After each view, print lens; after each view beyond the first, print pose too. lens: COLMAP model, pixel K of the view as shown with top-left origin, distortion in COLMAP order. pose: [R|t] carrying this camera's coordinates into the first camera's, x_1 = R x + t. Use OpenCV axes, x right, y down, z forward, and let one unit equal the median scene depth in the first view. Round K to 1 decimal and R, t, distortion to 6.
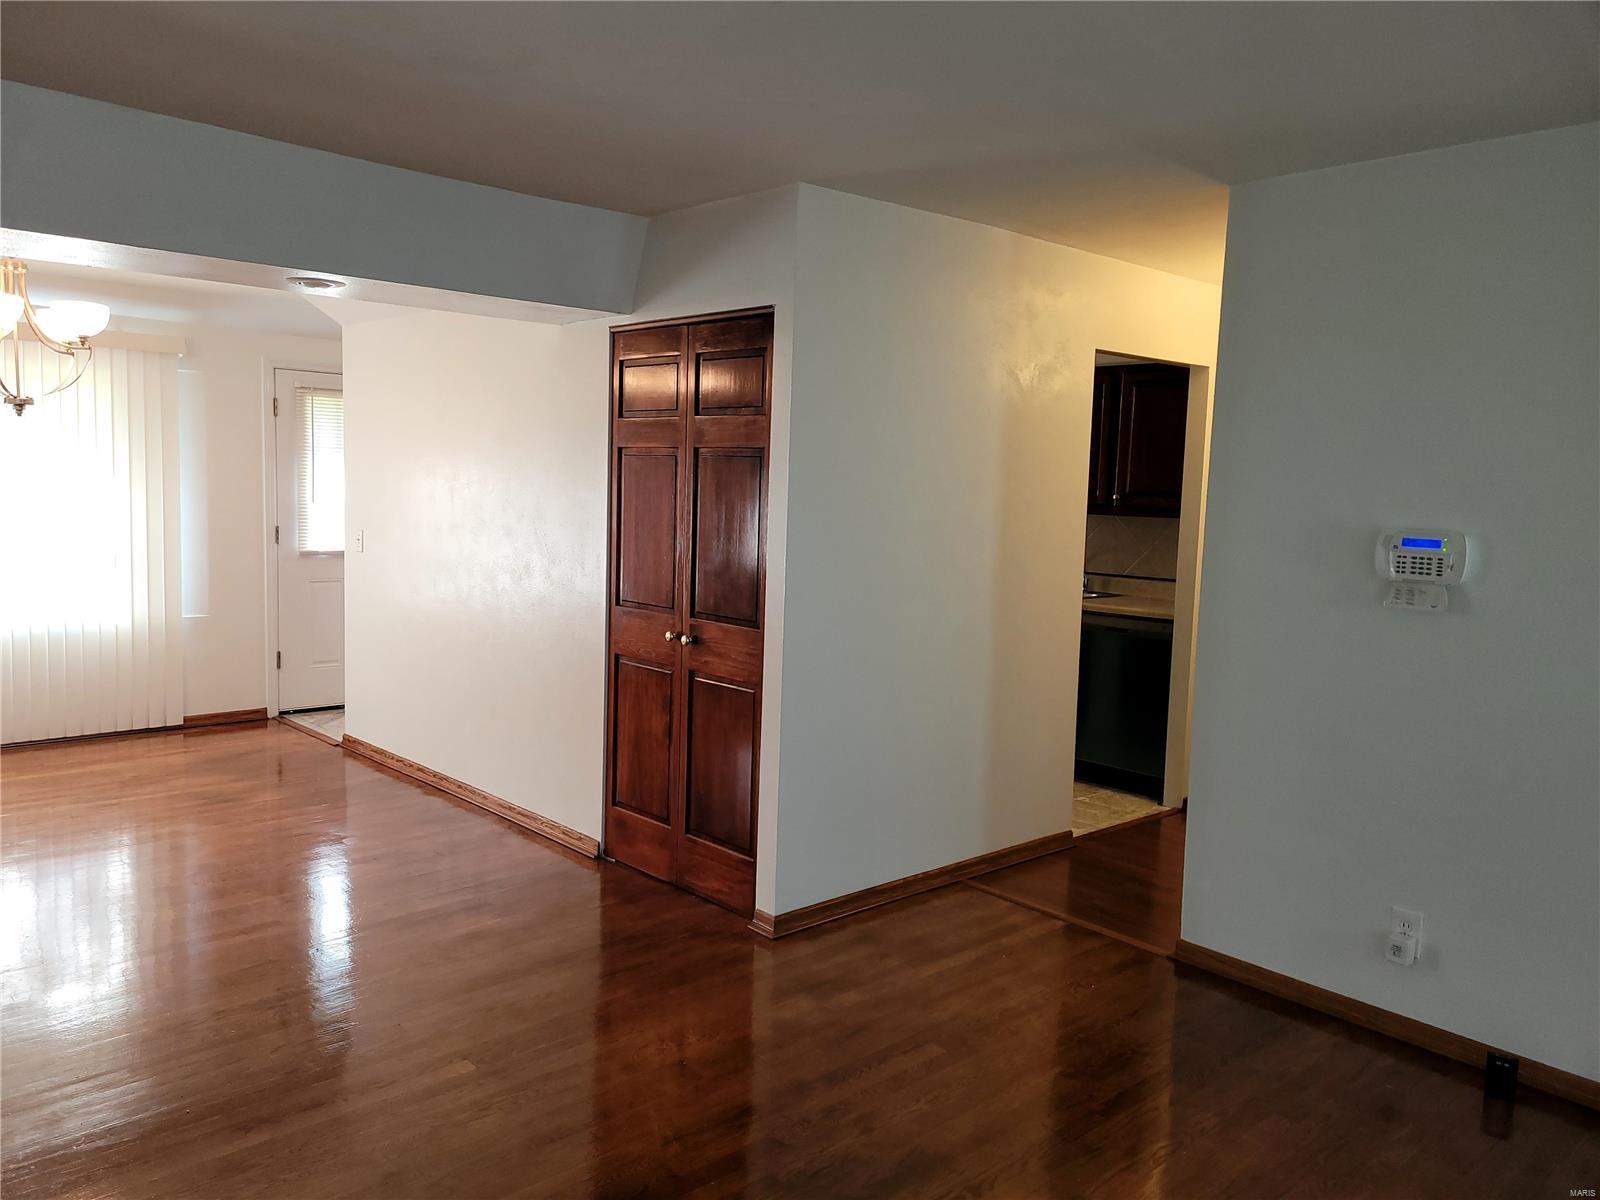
lens RADIAL K [[1214.8, 0, 800.1], [0, 1214.8, 570.6], [0, 0, 1]] dist [0.076036, -0.005216]
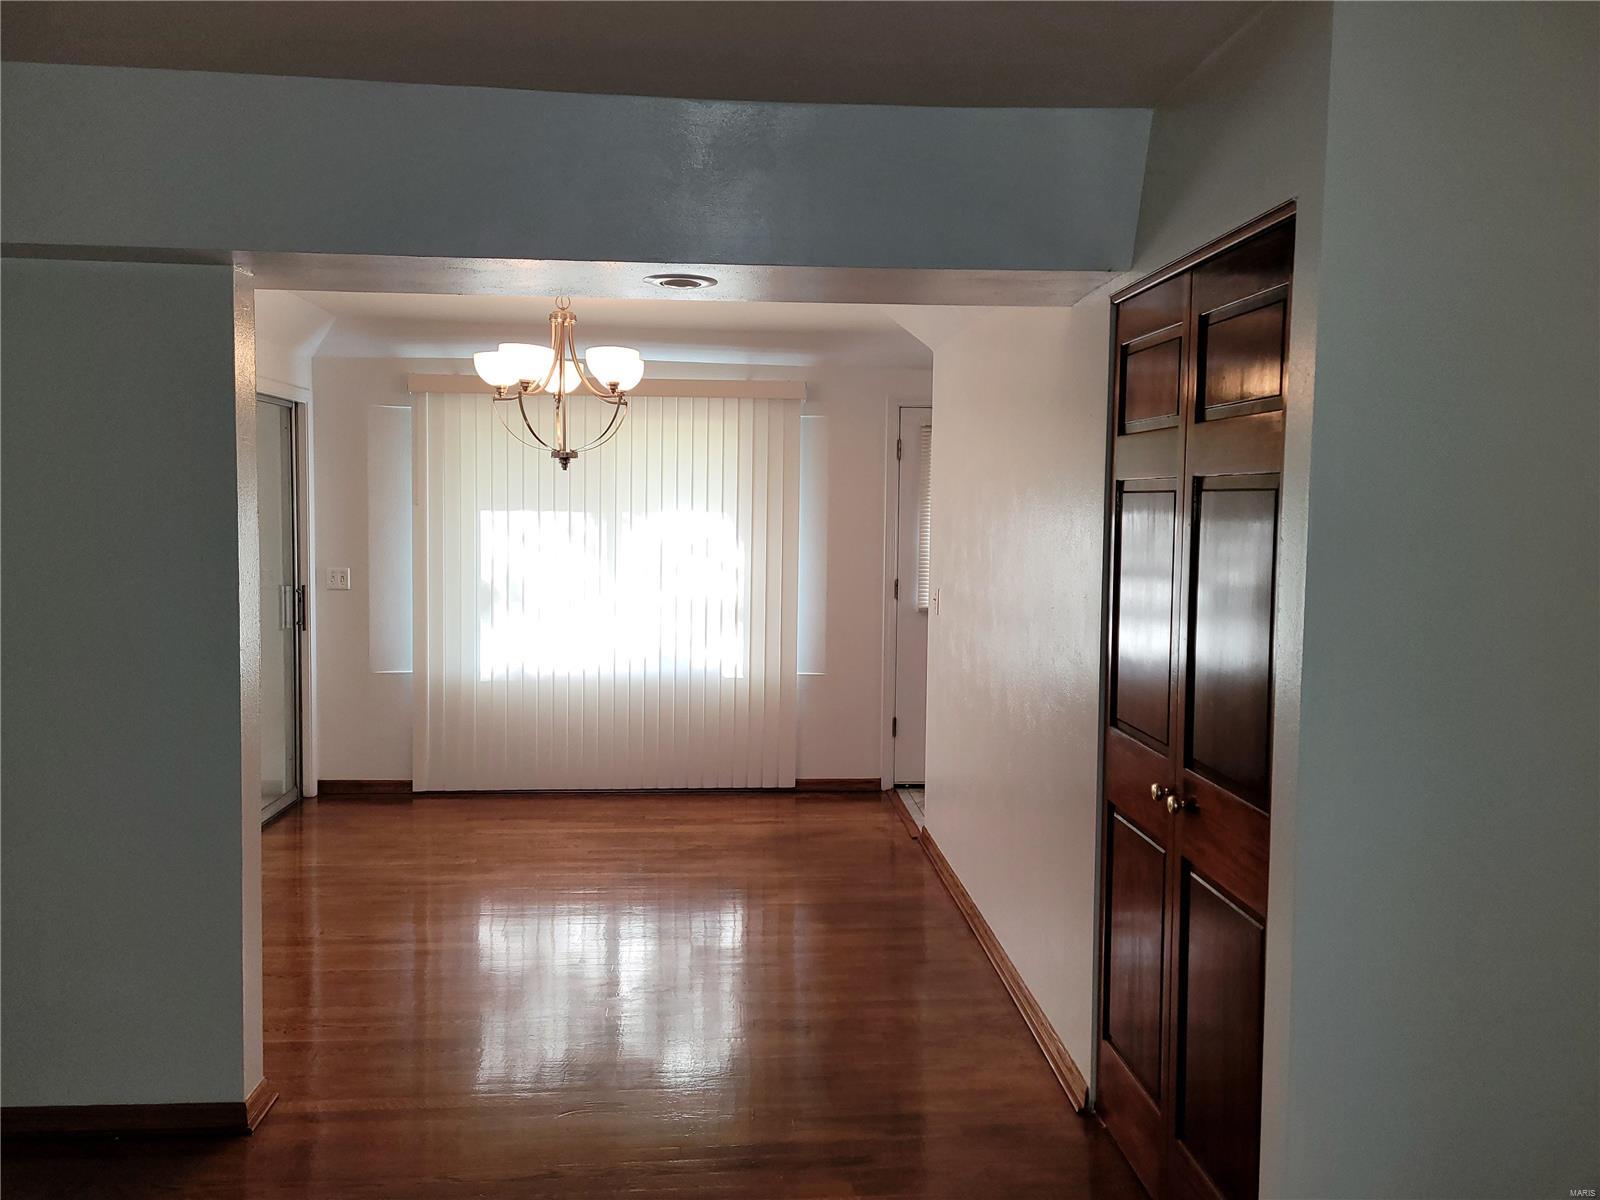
lens RADIAL K [[1214.8, 0, 800.1], [0, 1214.8, 570.6], [0, 0, 1]] dist [0.076036, -0.005216]
pose [[0.780119, 0.017635, -0.625383, 0.092227], [-0.038054, 0.999089, -0.019297, -0.025781], [0.624473, 0.038852, 0.780079, 0.288943]]
